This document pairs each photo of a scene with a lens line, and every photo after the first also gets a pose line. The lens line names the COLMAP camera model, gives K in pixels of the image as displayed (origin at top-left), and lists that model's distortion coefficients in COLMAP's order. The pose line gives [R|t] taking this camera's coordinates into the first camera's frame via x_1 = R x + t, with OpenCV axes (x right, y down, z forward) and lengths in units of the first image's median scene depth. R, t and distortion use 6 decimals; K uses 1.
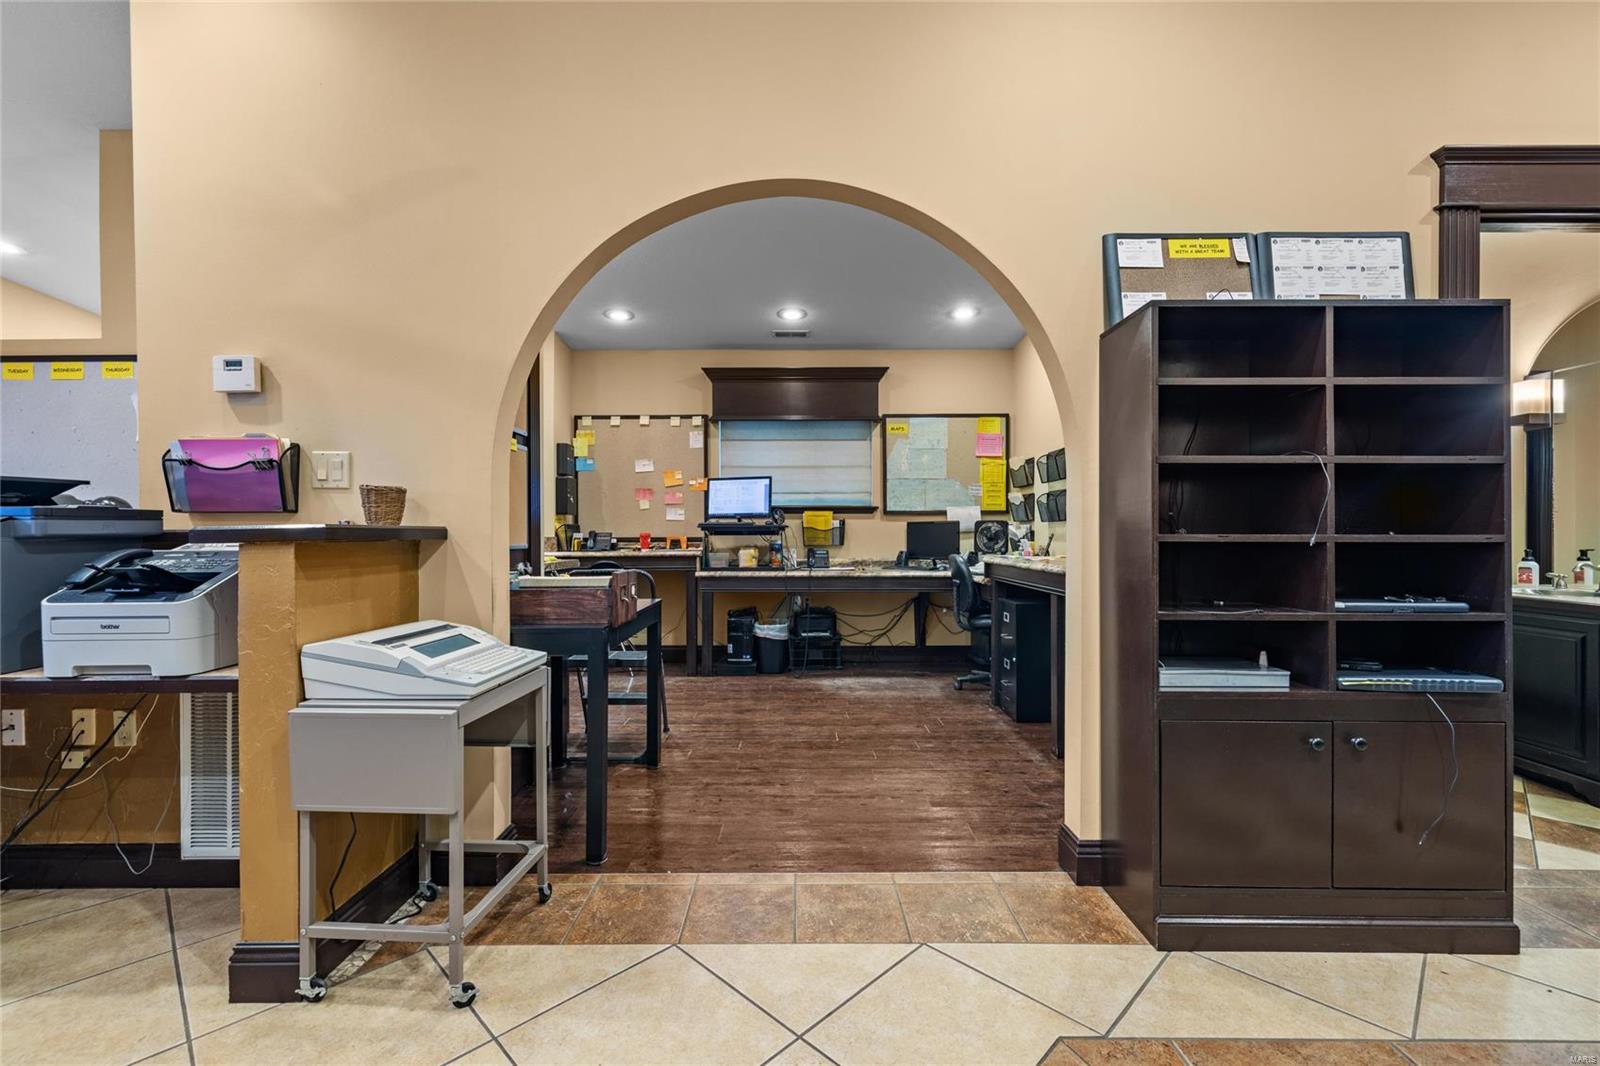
lens RADIAL K [[677.9, 0, 790.2], [0, 677.9, 537.1], [0, 0, 1]] dist [0.001288, 0.000110]
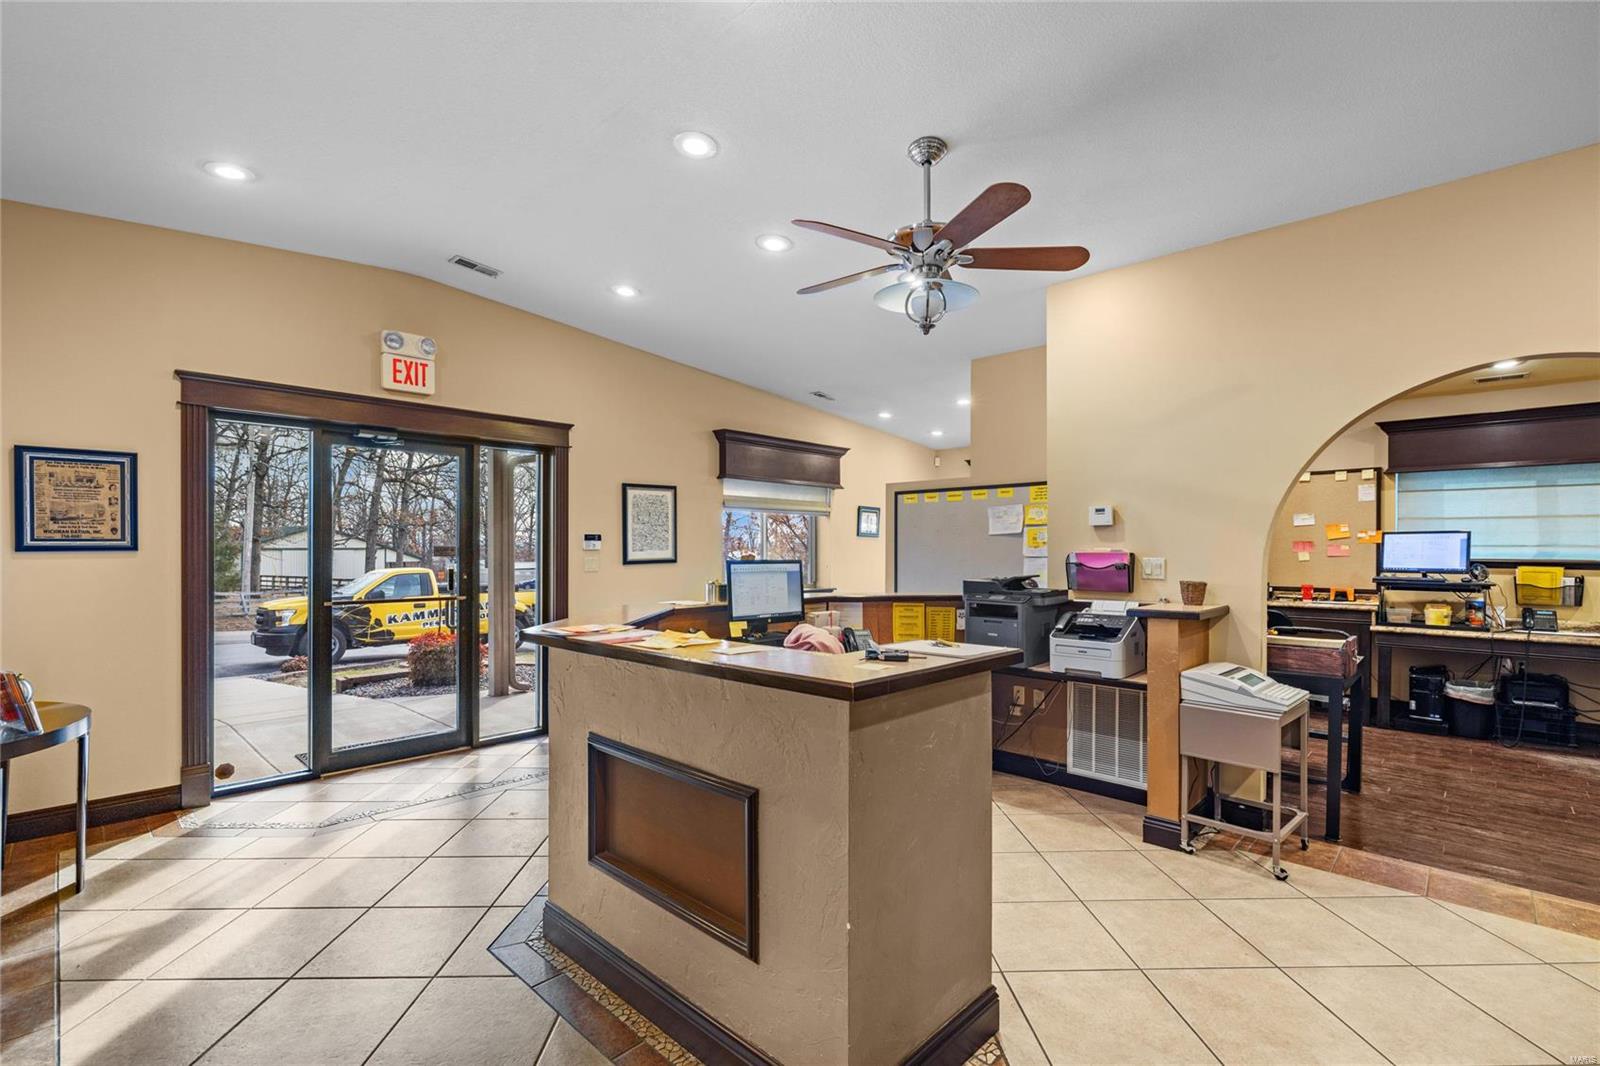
lens RADIAL K [[707.8, 0, 800.5], [0, 707.8, 550.5], [0, 0, 1]] dist [-0.001991, -0.000040]
pose [[0.730775, 0.007374, -0.682579, -0.039395], [-0.009935, 0.999951, 0.000166, -0.054978], [0.682546, 0.006660, 0.730812, -0.381316]]
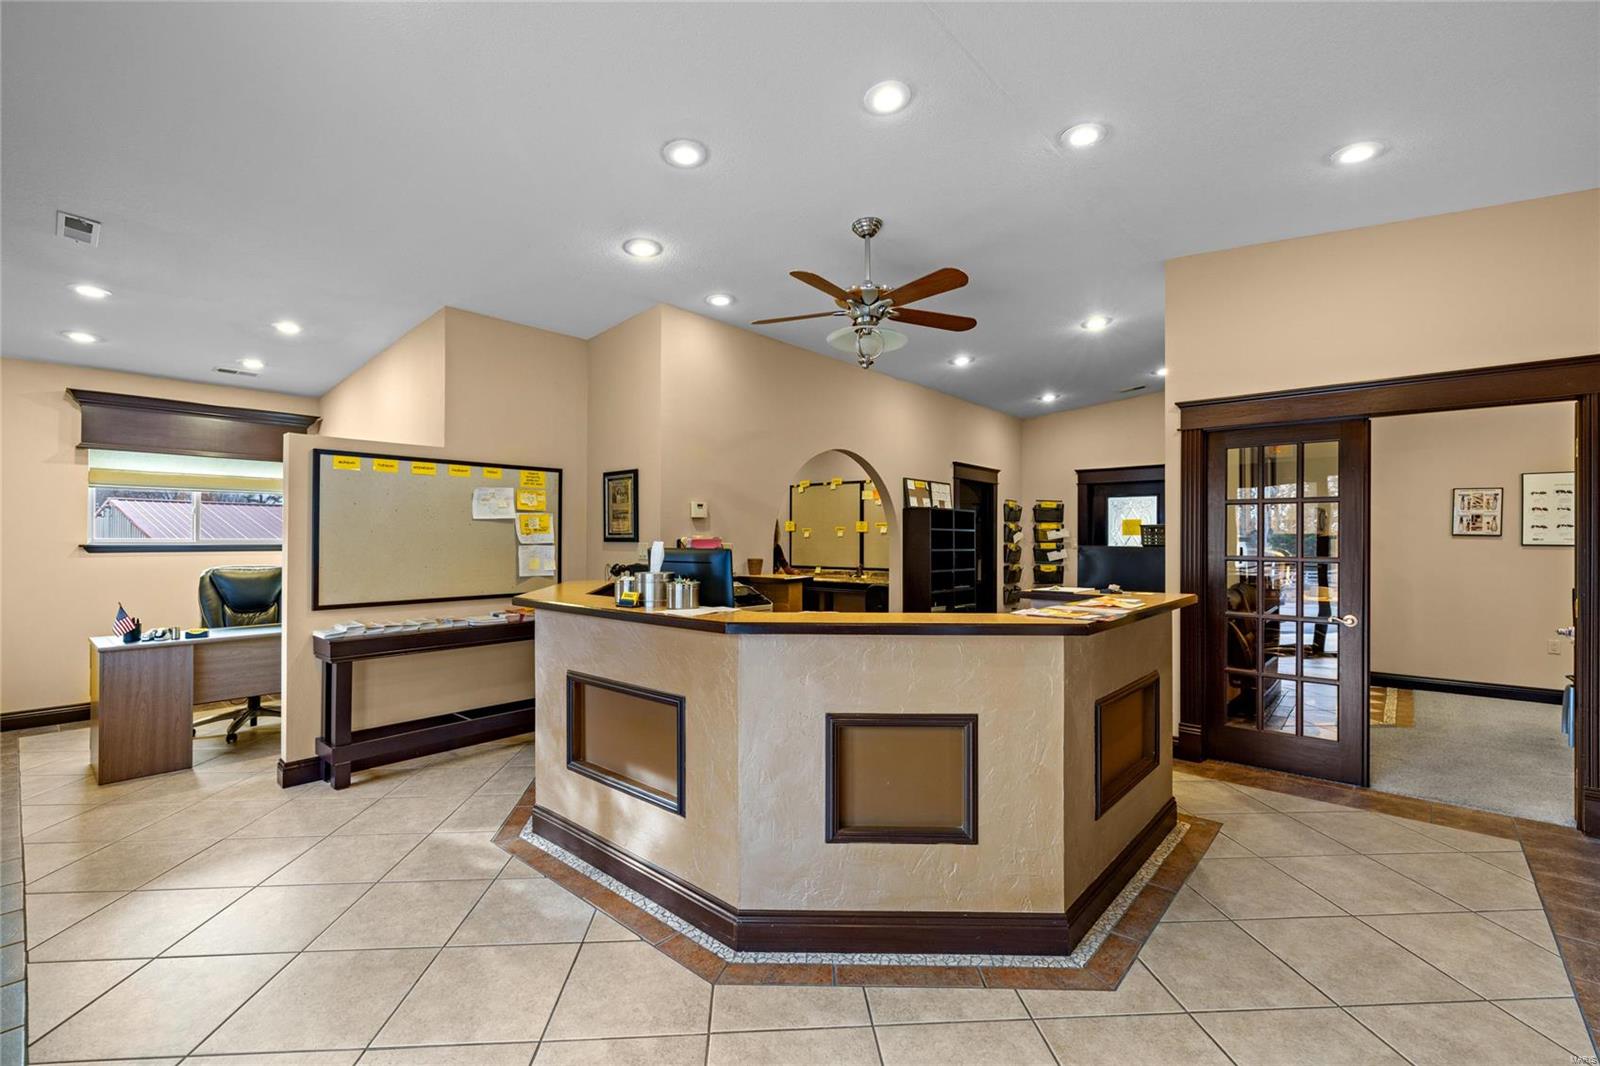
lens RADIAL K [[690.4, 0, 790.0], [0, 690.4, 535.8], [0, 0, 1]] dist [0.004070, 0.000283]
pose [[0.661171, 0.009110, 0.750180, -0.936548], [0.001183, 0.999912, -0.013185, -0.048419], [-0.750234, 0.009605, 0.661103, -0.305876]]
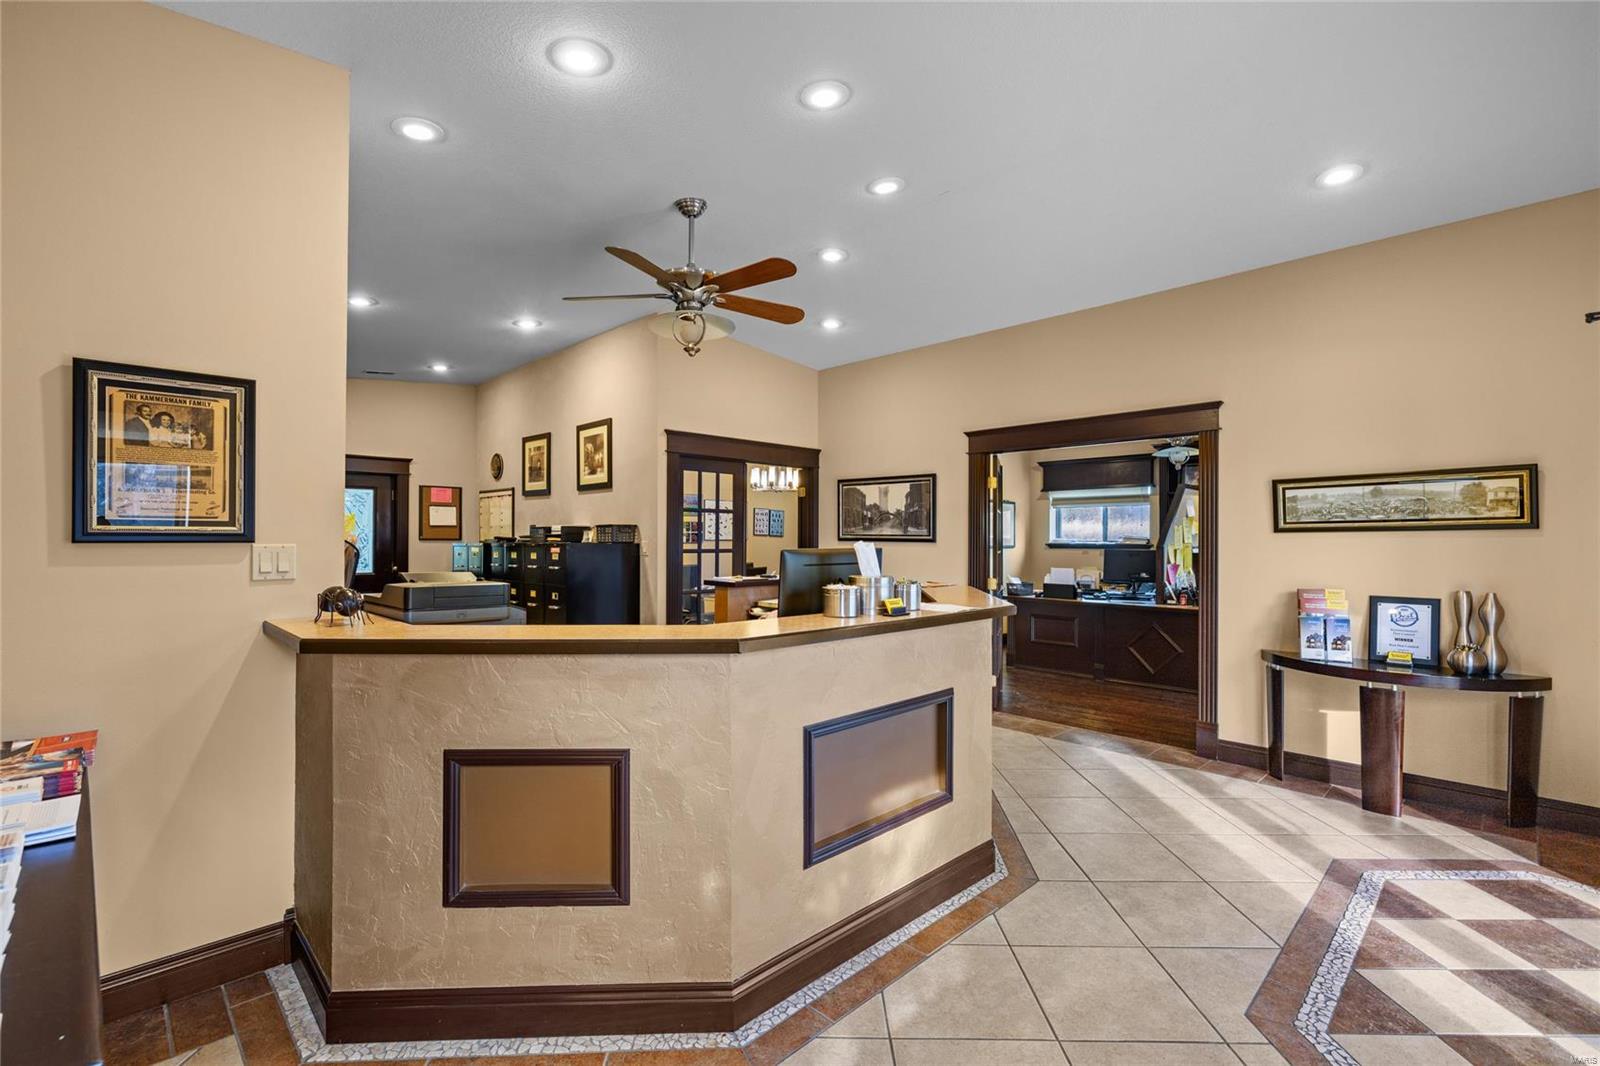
lens RADIAL K [[715.1, 0, 800.0], [0, 715.1, 533.0], [0, 0, 1]] dist [-0.003059, -0.000175]
pose [[-0.707969, 0.007057, 0.706208, -0.917396], [0.006833, 0.999972, -0.003143, -0.055554], [-0.706210, 0.002601, -0.707997, 0.514396]]
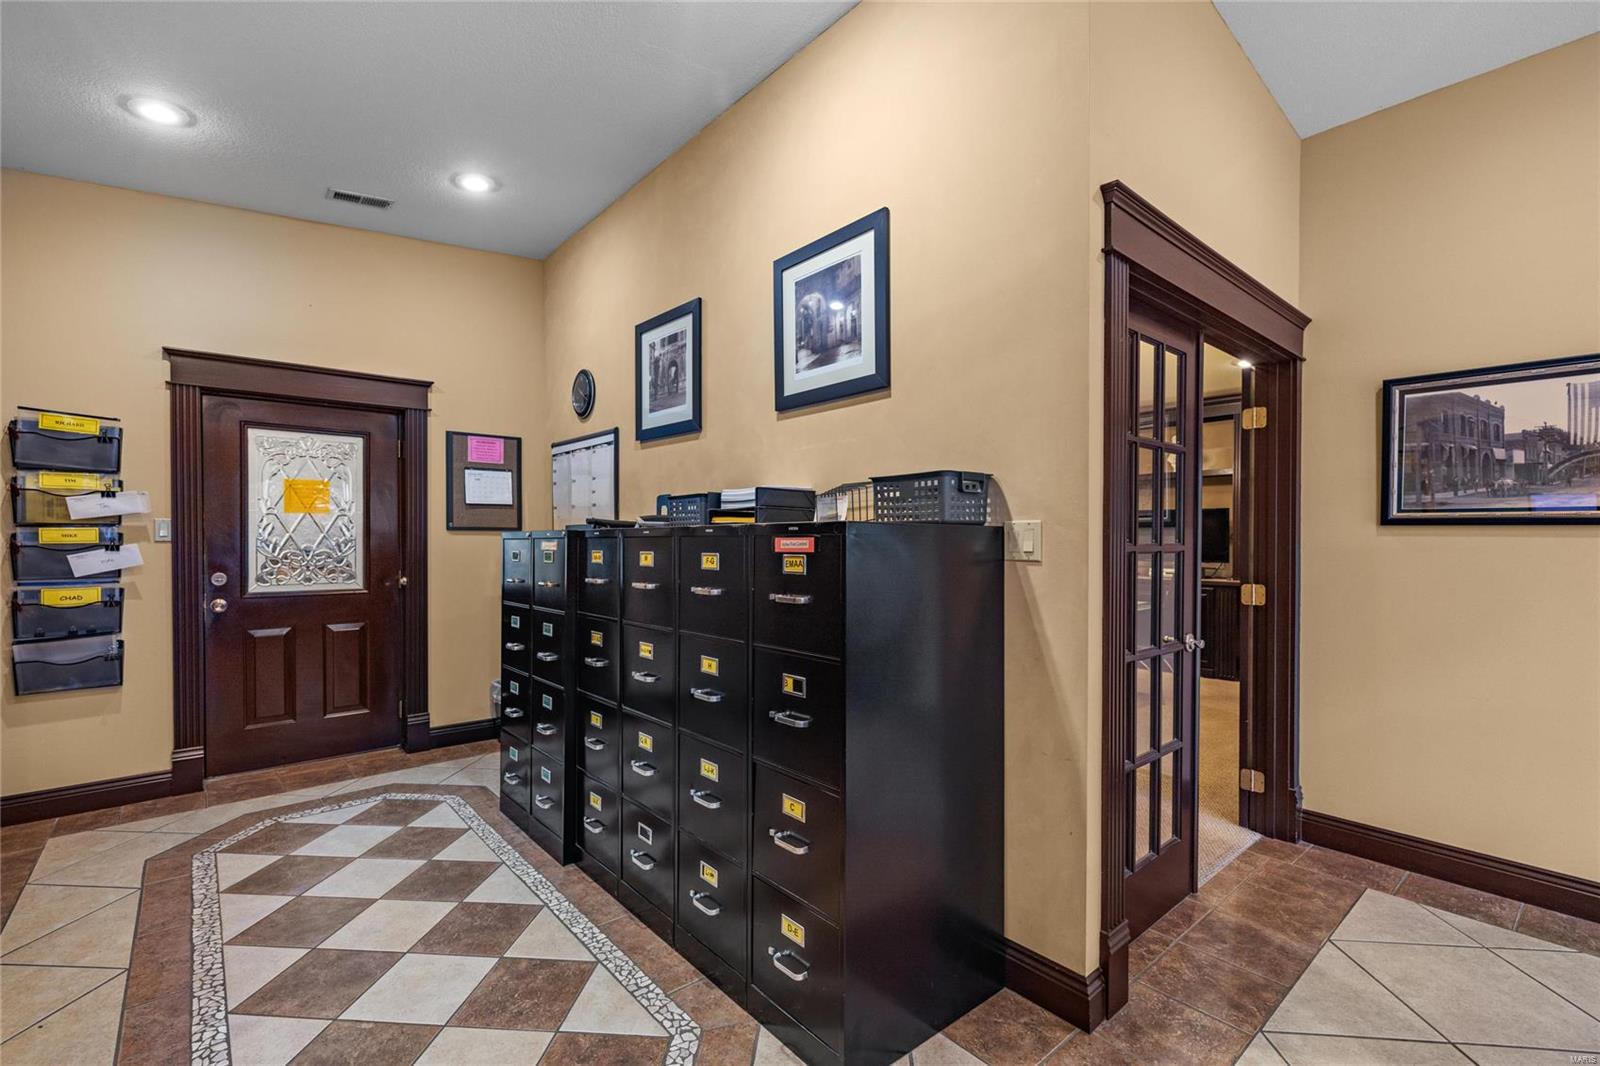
lens RADIAL K [[700.8, 0, 795.7], [0, 700.8, 544.2], [0, 0, 1]] dist [0.002505, 0.000288]
pose [[-0.654659, -0.003759, 0.755915, -0.174739], [0.007457, 0.999907, 0.011430, -0.040357], [-0.755888, 0.013120, -0.654570, 0.244704]]
